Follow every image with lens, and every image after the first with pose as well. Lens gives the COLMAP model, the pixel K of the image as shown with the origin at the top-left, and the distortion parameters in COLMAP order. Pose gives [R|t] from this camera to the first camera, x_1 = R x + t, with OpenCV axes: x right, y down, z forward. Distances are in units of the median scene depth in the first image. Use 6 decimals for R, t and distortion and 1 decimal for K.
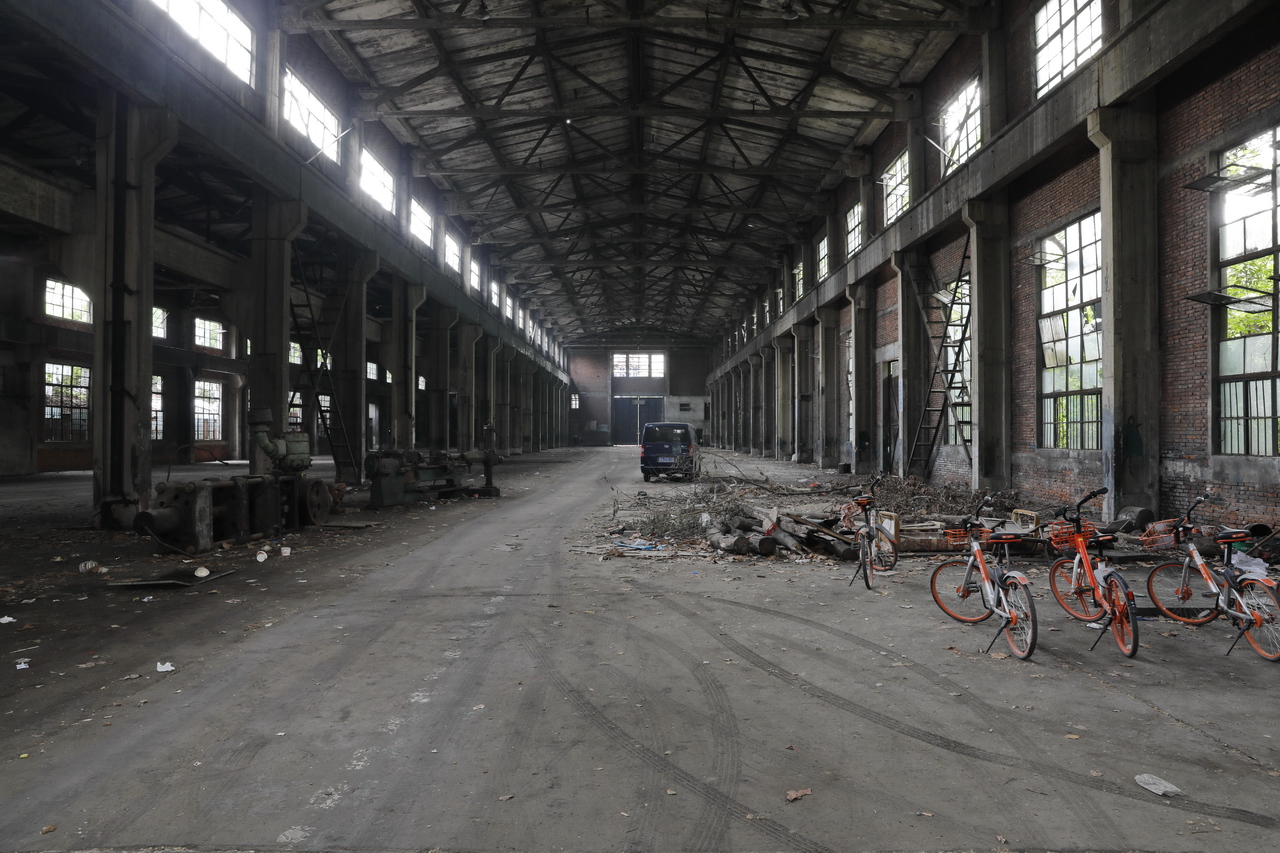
lens RADIAL K [[855.9, 0, 640.0], [0, 855.9, 426.5], [0, 0, 1]] dist [-0.153669, 0.069786]
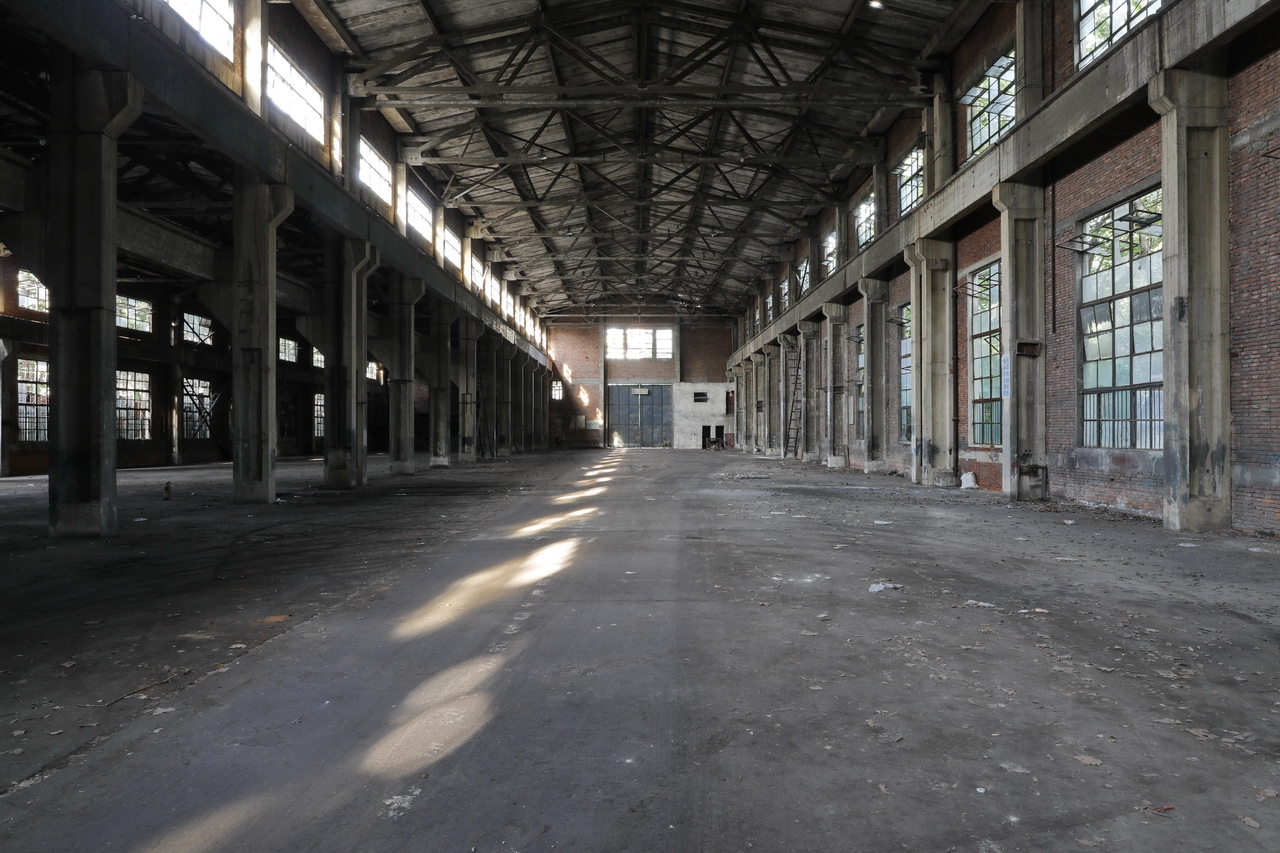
lens RADIAL K [[834.5, 0, 730.4], [0, 834.5, 433.6], [0, 0, 1]] dist [-0.230634, 0.122245]
pose [[0.994274, -0.000408, 0.106860, -0.000202], [-0.000645, 0.999952, 0.009815, 0.002119], [-0.106858, -0.009828, 0.994226, 0.250054]]
